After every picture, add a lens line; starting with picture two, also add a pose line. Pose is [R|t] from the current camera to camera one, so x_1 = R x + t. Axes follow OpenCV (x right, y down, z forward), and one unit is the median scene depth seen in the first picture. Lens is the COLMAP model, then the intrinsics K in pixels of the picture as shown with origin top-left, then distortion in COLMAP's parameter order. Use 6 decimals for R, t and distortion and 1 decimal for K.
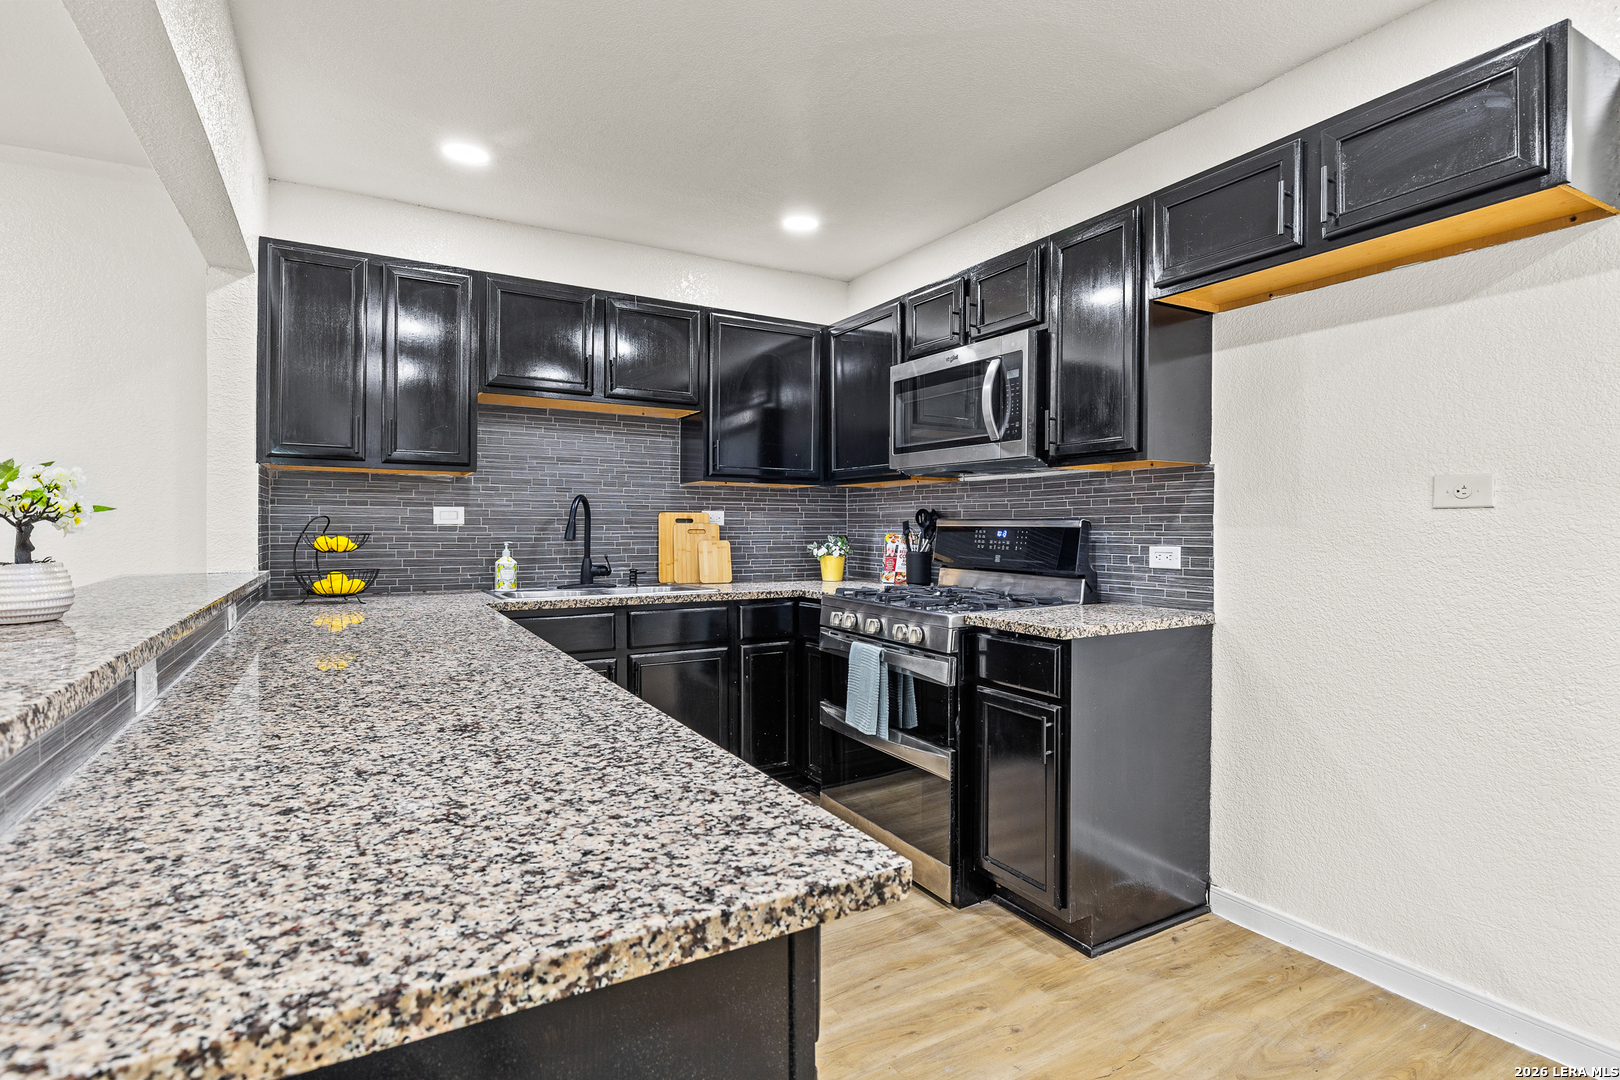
lens RADIAL K [[801.8, 0, 808.8], [0, 801.8, 536.3], [0, 0, 1]] dist [0.003581, 0.003069]
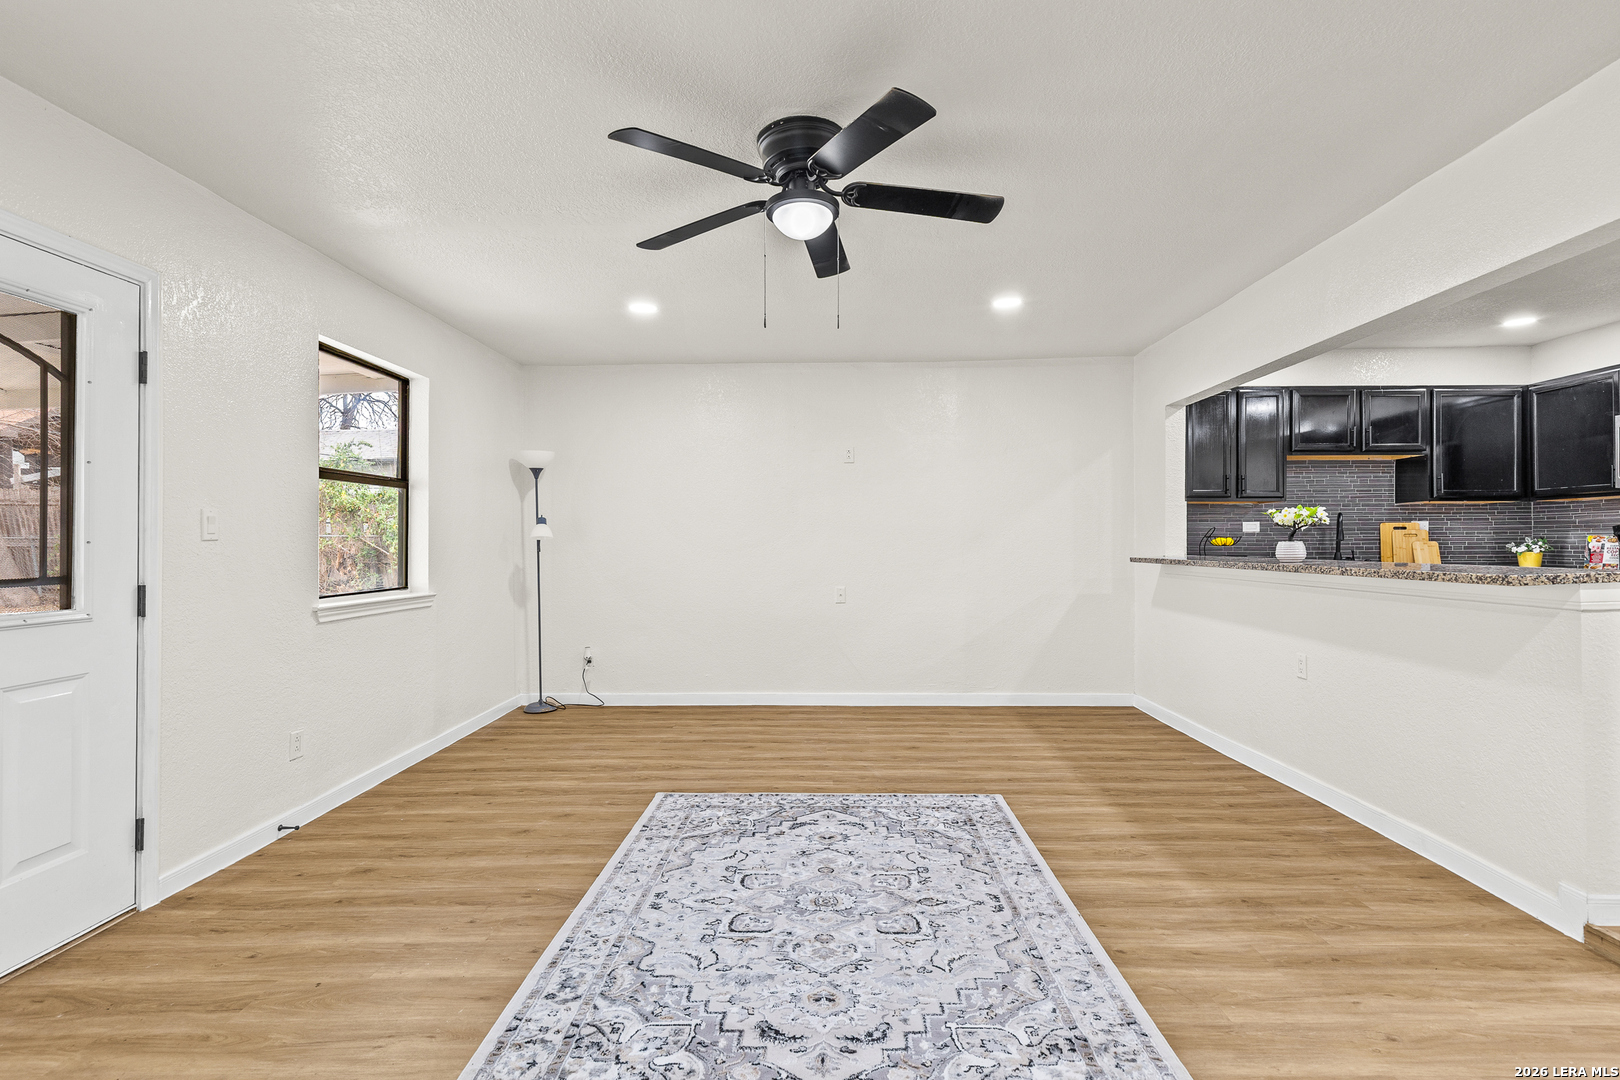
lens RADIAL K [[736.4, 0, 811.3], [0, 736.4, 529.2], [0, 0, 1]] dist [-0.006904, 0.000801]
pose [[0.854033, -0.016193, -0.519966, -0.522893], [0.001266, 0.999577, -0.029051, 0.028408], [0.520217, 0.024152, 0.853693, -0.991403]]
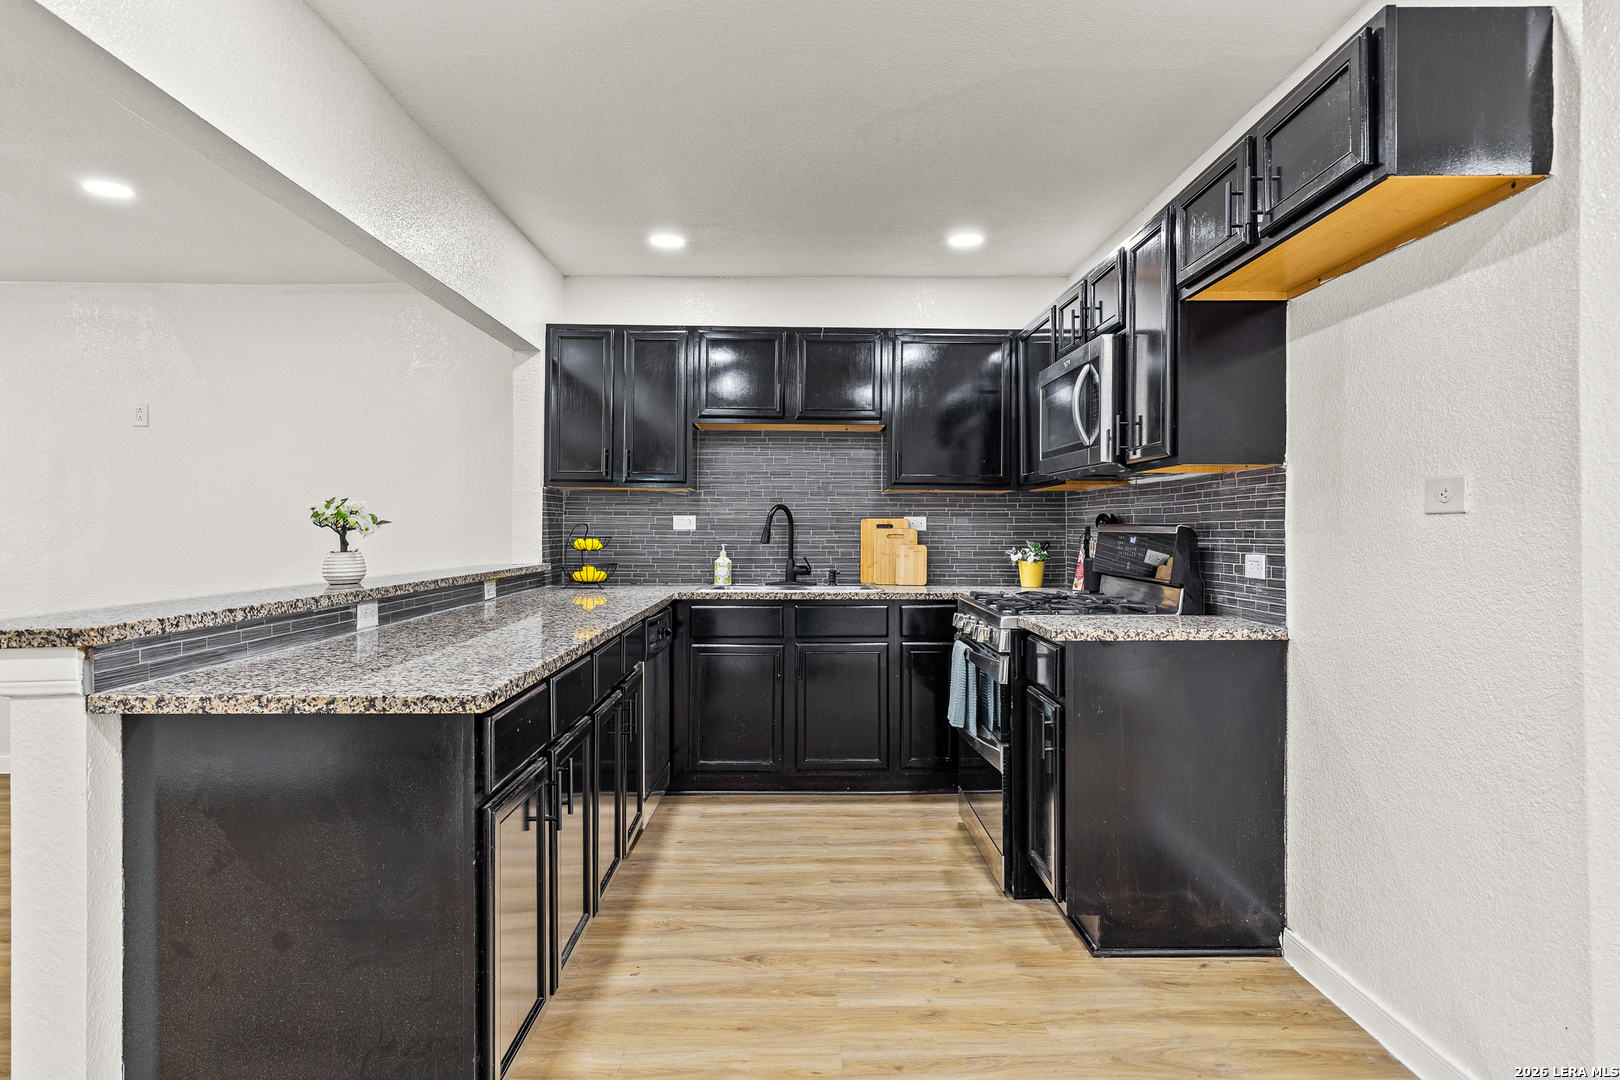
lens RADIAL K [[917.6, 0, 809.6], [0, 917.6, 530.0], [0, 0, 1]] dist [0.018390, -0.000672]
pose [[0.871702, 0.000605, -0.490035, 0.494355], [-0.006517, 0.999925, -0.010359, -0.001390], [0.489992, 0.012223, 0.871641, -0.163616]]
